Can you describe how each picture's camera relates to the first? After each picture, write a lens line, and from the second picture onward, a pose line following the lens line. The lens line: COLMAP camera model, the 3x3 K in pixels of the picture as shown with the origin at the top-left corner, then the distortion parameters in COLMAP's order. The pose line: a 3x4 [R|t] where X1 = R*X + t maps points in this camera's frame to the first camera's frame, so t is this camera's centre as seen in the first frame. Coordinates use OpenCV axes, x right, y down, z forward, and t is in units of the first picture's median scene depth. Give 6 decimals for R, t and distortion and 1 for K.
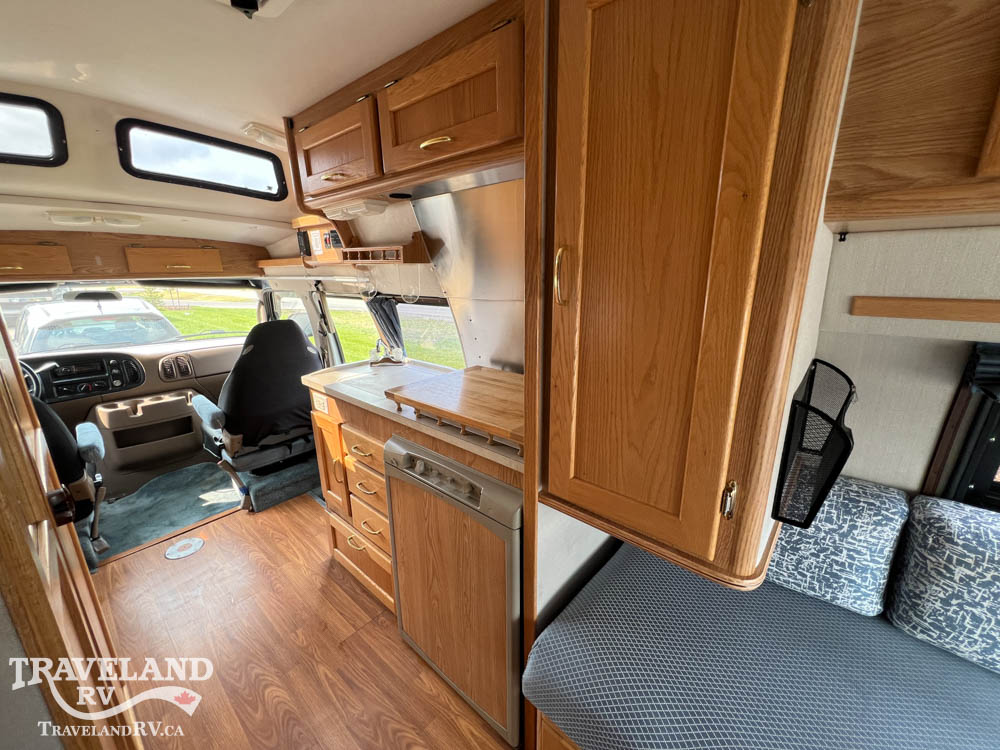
lens RADIAL K [[398.9, 0, 498.6], [0, 398.9, 373.6], [0, 0, 1]] dist [-0.001550, 0.000518]
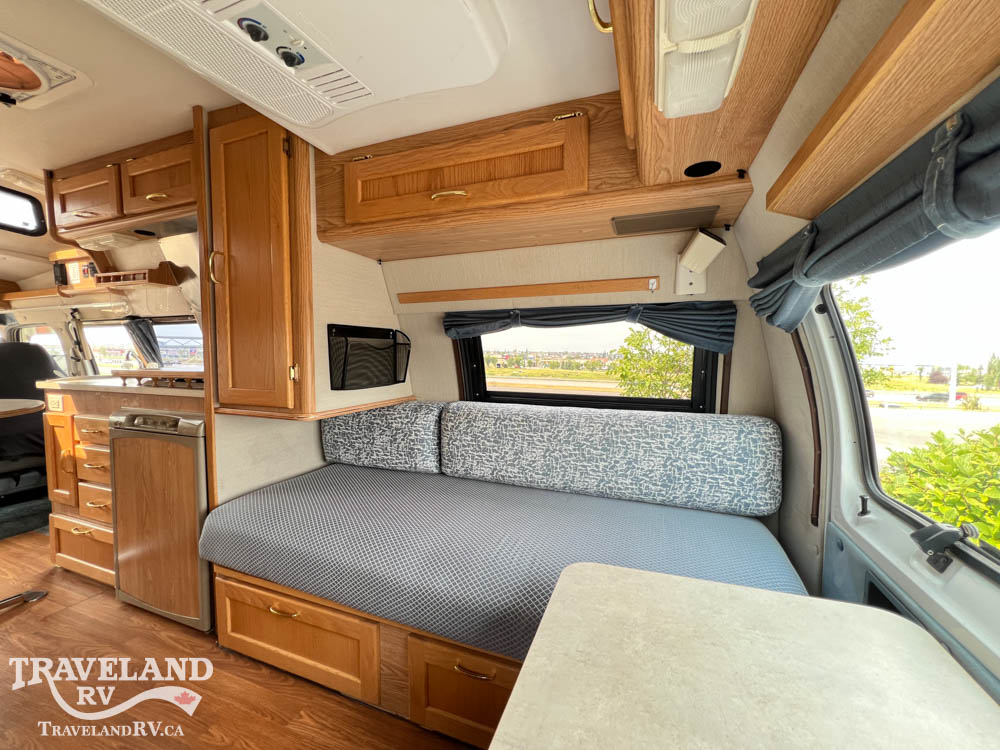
lens RADIAL K [[398.9, 0, 498.6], [0, 398.9, 373.6], [0, 0, 1]] dist [-0.001550, 0.000518]
pose [[0.938712, -0.005088, 0.344666, 0.296502], [0.076718, 0.977896, -0.194507, 0.275020], [-0.336058, 0.209028, 0.918353, -0.404701]]
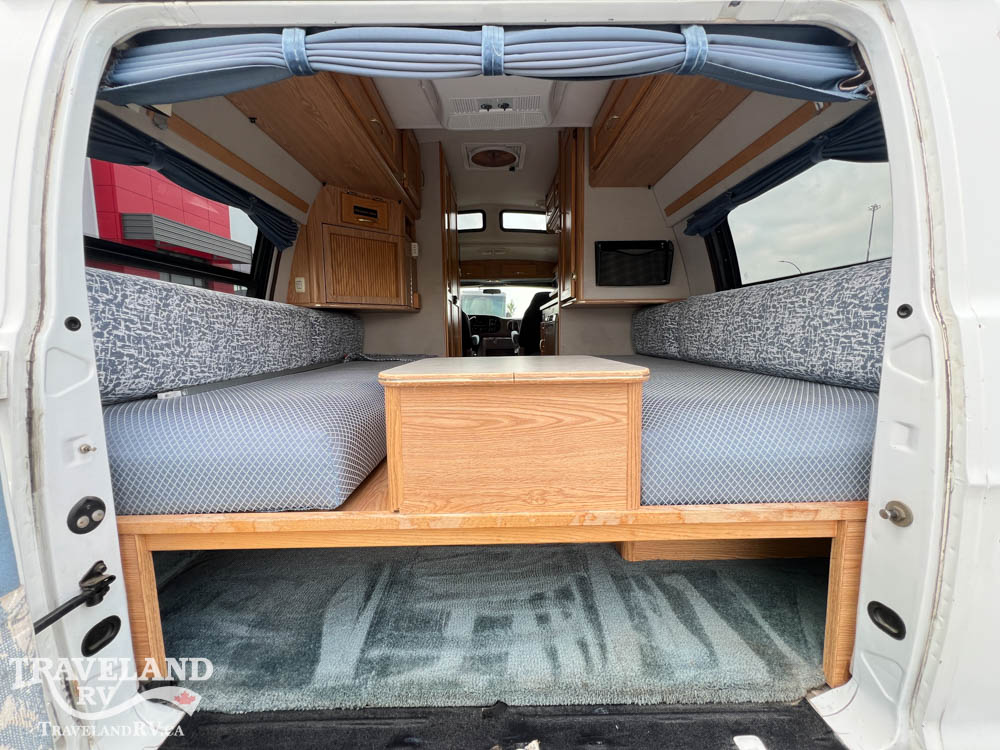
lens RADIAL K [[398.9, 0, 498.6], [0, 398.9, 373.6], [0, 0, 1]] dist [-0.001550, 0.000518]
pose [[0.664703, 0.083547, -0.742422, 0.927371], [-0.188500, 0.980332, -0.058447, 0.494683], [0.722937, 0.178797, 0.667378, -0.516726]]
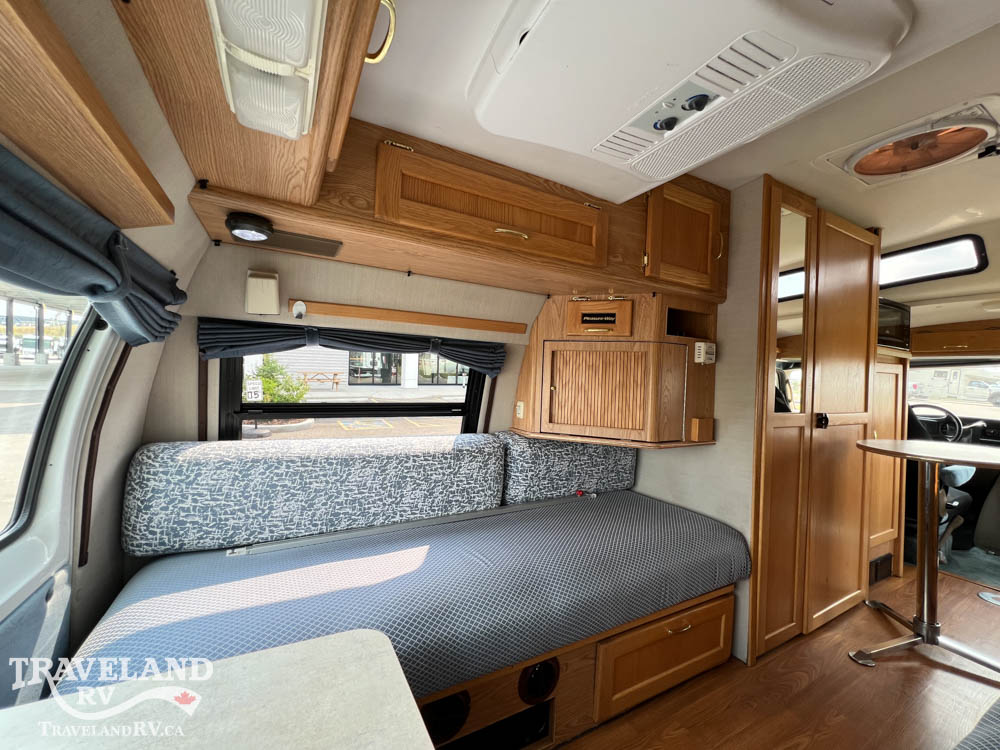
lens RADIAL K [[398.9, 0, 498.6], [0, 398.9, 373.6], [0, 0, 1]] dist [-0.001550, 0.000518]
pose [[-0.344243, -0.003115, -0.938875, 0.683776], [-0.276286, 0.956053, 0.098129, 0.144846], [0.897309, 0.293179, -0.329975, 0.000441]]
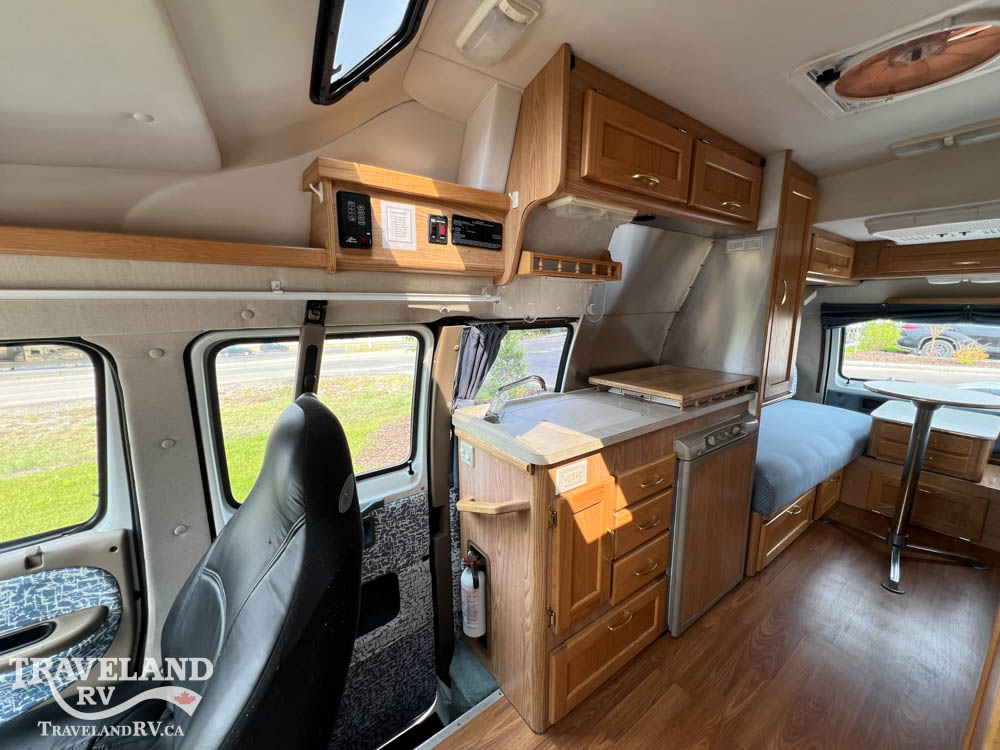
lens RADIAL K [[398.9, 0, 498.6], [0, 398.9, 373.6], [0, 0, 1]] dist [-0.001550, 0.000518]
pose [[0.216629, -0.156829, 0.963575, -0.986990], [0.250567, 0.962881, 0.100384, -0.172667], [-0.943551, 0.219694, 0.247884, 0.825810]]
